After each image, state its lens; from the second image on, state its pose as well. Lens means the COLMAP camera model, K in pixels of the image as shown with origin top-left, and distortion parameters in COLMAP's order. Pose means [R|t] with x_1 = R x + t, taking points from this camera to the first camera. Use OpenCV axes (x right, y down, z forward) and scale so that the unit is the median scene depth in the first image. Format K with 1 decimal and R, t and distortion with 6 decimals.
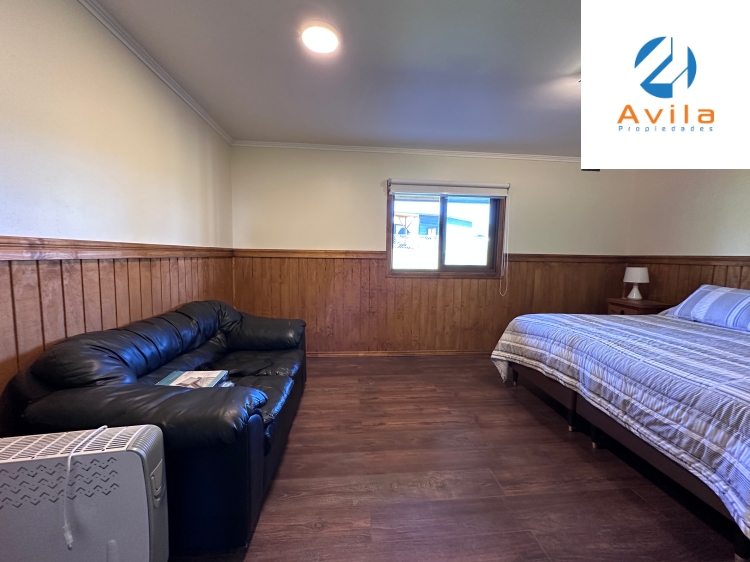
lens RADIAL K [[299.3, 0, 374.5], [0, 299.3, 280.8], [0, 0, 1]] dist [-0.001528, 0.000273]
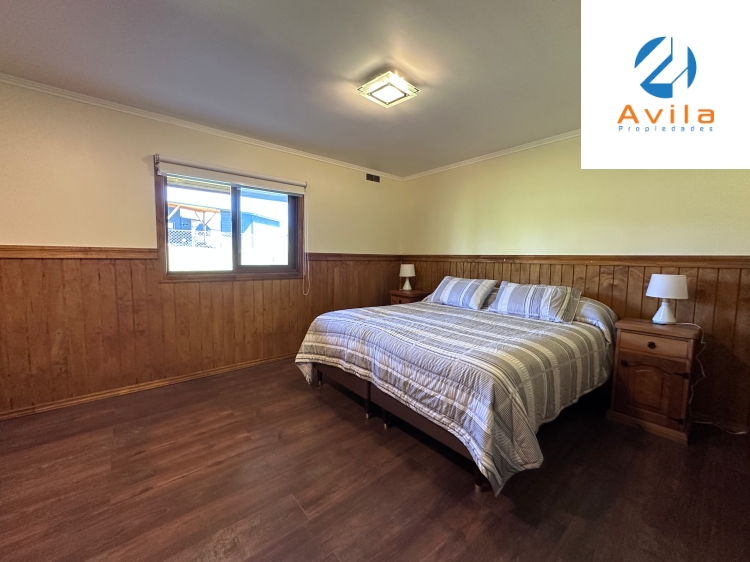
lens RADIAL K [[299.3, 0, 375.1], [0, 299.3, 279.7], [0, 0, 1]] dist [-0.001528, 0.000273]
pose [[0.818584, -0.047365, 0.572431, 0.083644], [0.049764, 0.998695, 0.011473, -0.002407], [-0.572227, 0.019095, 0.819873, 0.093471]]
